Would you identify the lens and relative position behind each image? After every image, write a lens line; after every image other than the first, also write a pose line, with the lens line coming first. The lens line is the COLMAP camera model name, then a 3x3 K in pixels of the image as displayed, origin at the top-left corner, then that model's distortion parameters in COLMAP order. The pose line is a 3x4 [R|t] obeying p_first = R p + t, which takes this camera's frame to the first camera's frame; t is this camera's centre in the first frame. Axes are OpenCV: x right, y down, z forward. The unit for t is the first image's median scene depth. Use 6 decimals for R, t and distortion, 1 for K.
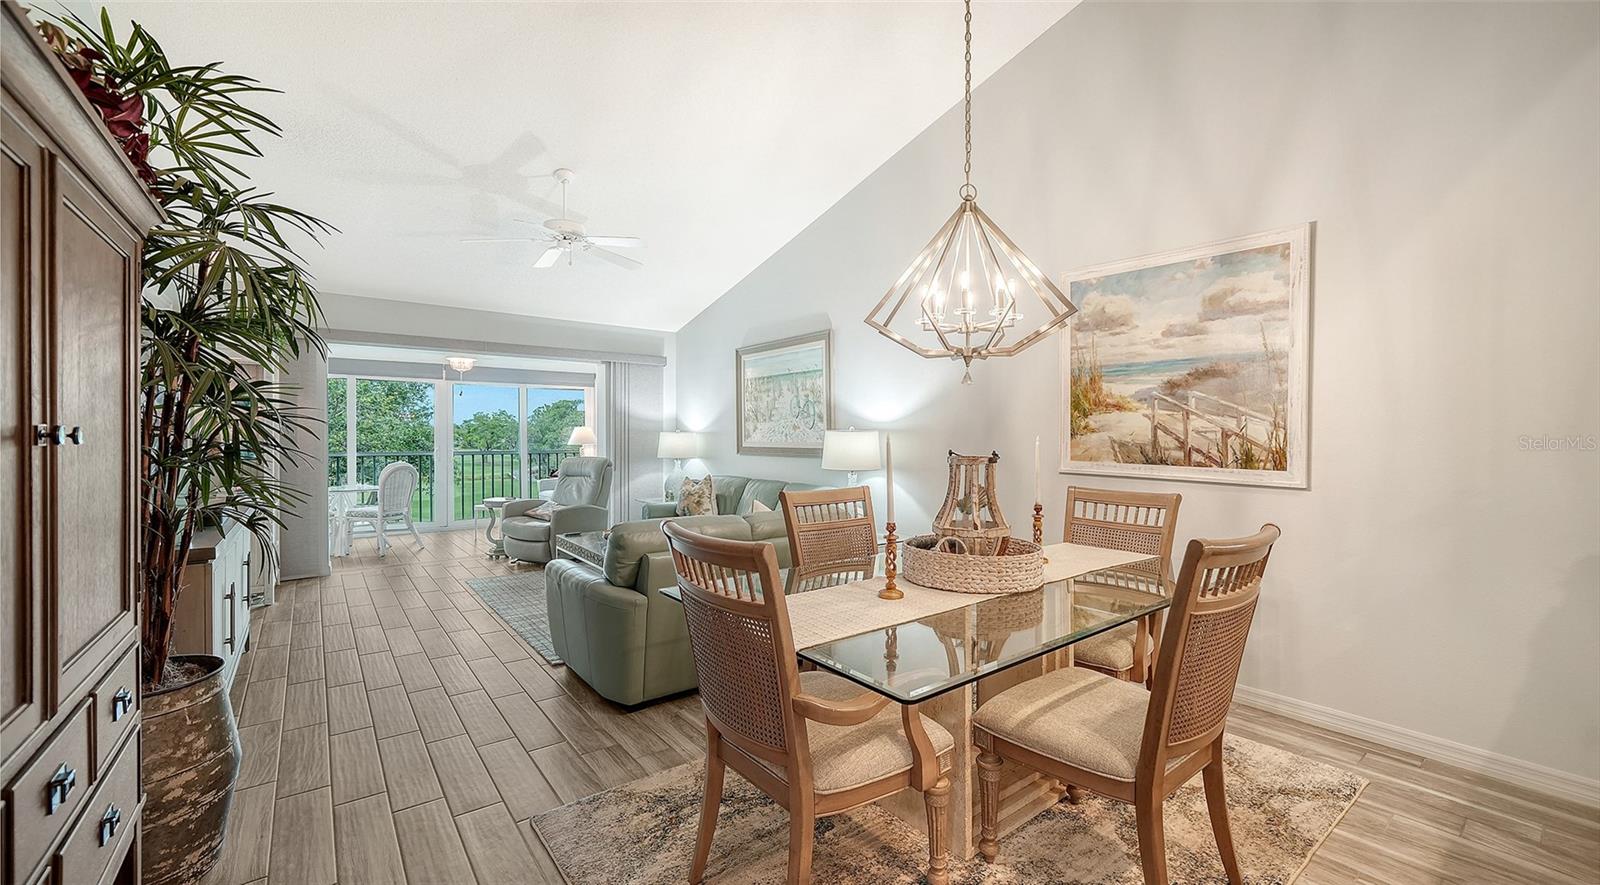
lens RADIAL K [[618.4, 0, 795.6], [0, 618.4, 440.8], [0, 0, 1]] dist [-0.010653, -0.000367]
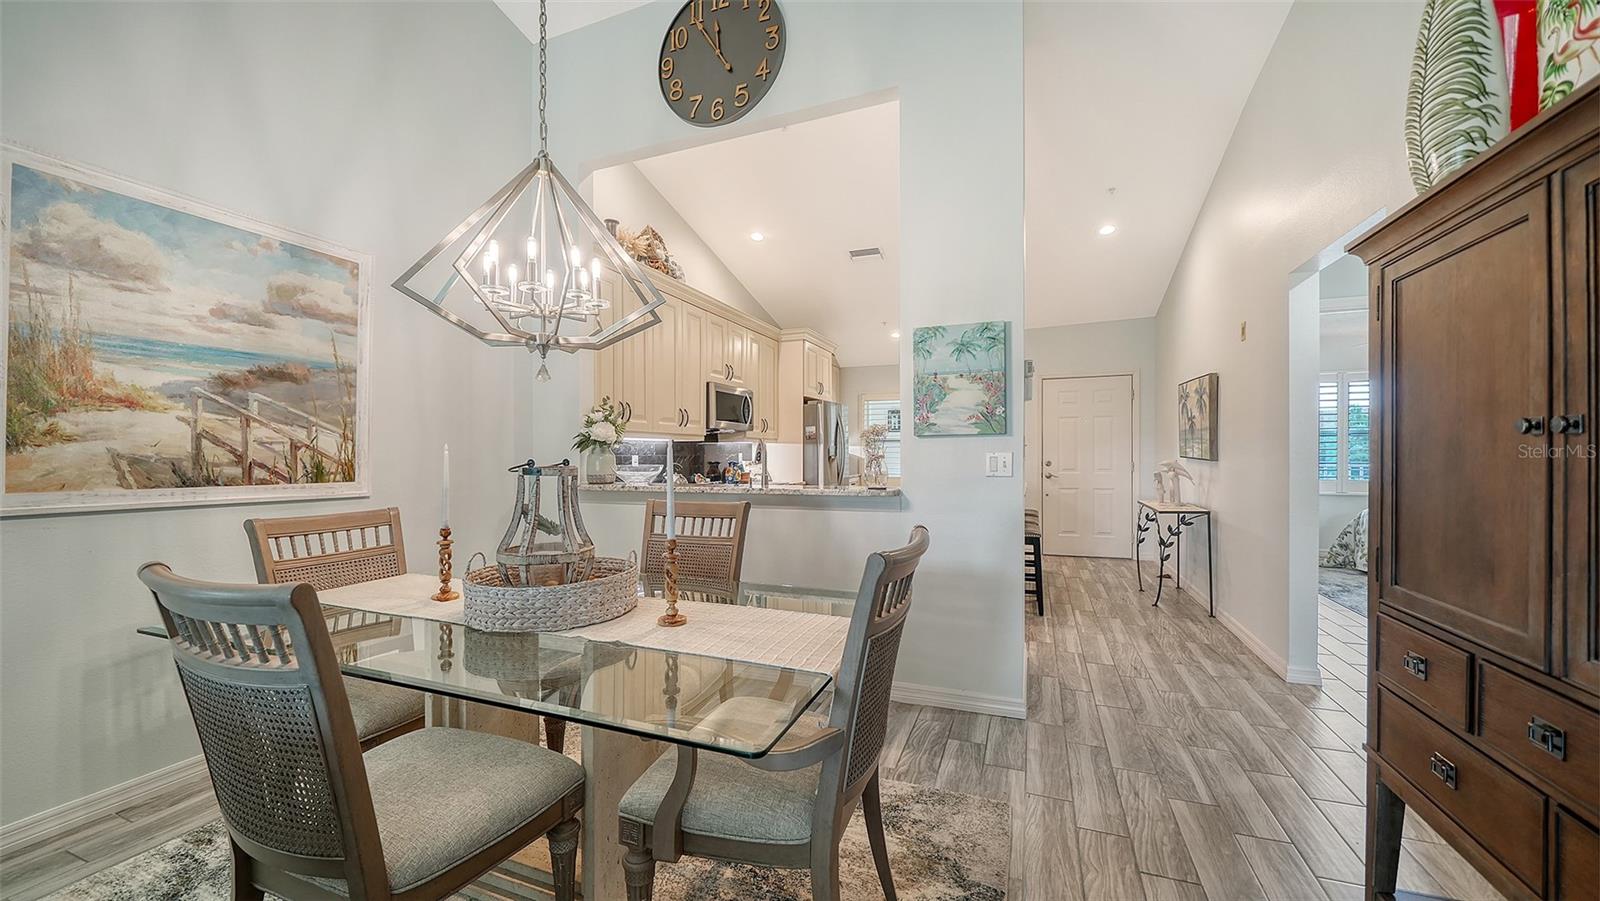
lens RADIAL K [[607.3, 0, 804.7], [0, 607.3, 446.0], [0, 0, 1]] dist [0.000858, 0.000059]
pose [[-0.520416, 0.011320, 0.853838, -0.266701], [0.014008, 0.999891, -0.004718, 0.002423], [-0.853798, 0.009505, -0.520517, 0.497653]]
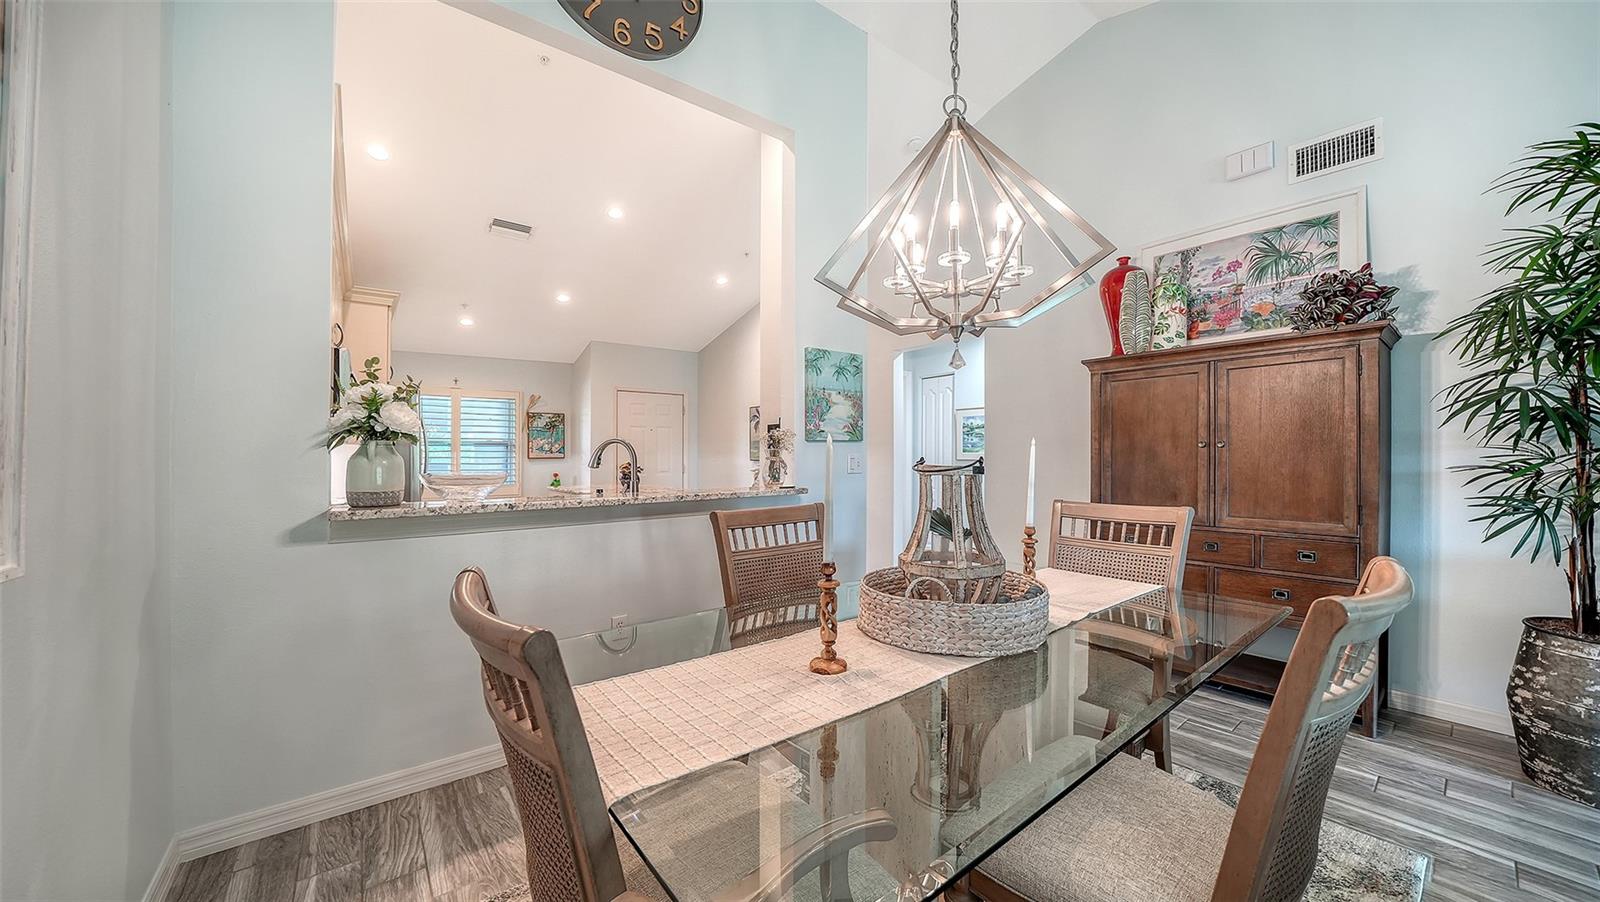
lens RADIAL K [[559.4, 0, 797.4], [0, 559.4, 454.3], [0, 0, 1]] dist [-0.009047, 0.000560]
pose [[-0.999986, 0.002803, -0.004589, 0.206185], [0.002771, 0.999972, 0.006935, 0.002699], [0.004609, 0.006922, -0.999965, 0.734397]]
